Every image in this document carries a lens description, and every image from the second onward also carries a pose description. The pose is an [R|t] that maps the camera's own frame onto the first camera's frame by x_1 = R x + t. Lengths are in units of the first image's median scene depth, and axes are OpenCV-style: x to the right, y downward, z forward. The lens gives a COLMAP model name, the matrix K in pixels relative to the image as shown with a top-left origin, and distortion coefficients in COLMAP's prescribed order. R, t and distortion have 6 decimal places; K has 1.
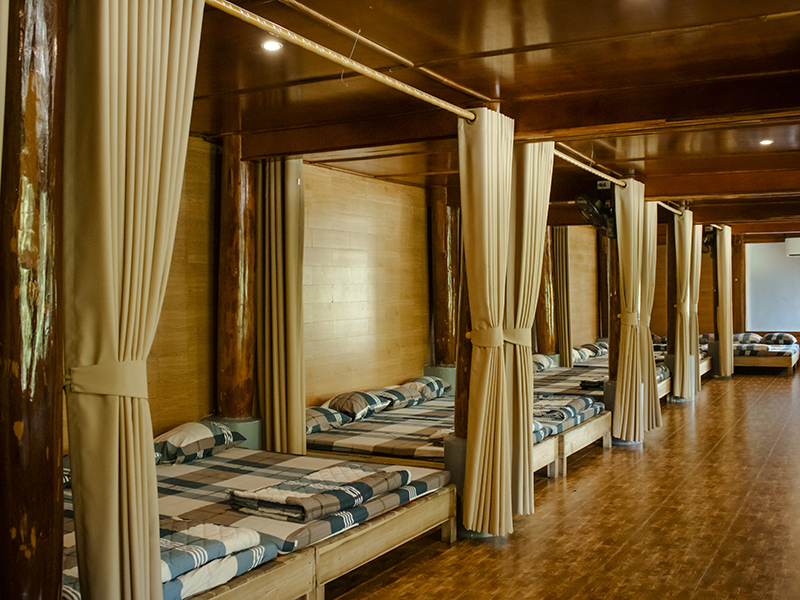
lens RADIAL K [[820.1, 0, 402.8], [0, 820.1, 298.0], [0, 0, 1]] dist [-0.072437, 0.000000]
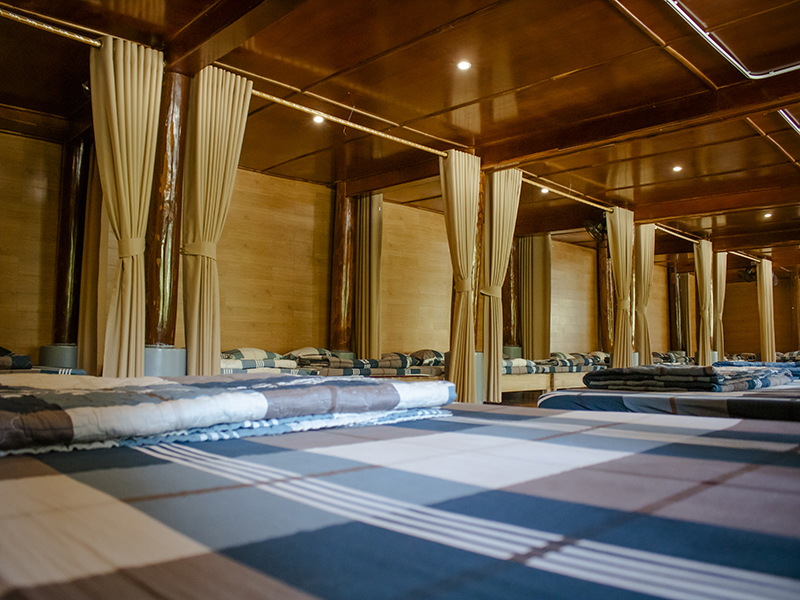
lens RADIAL K [[653.2, 0, 399.2], [0, 653.2, 301.5], [0, 0, 1]] dist [-0.077509, -0.001277]
pose [[0.961945, -0.002007, -0.273237, 0.277038], [-0.019865, 0.996813, -0.077256, 0.149263], [0.272522, 0.079744, 0.958839, -0.247777]]
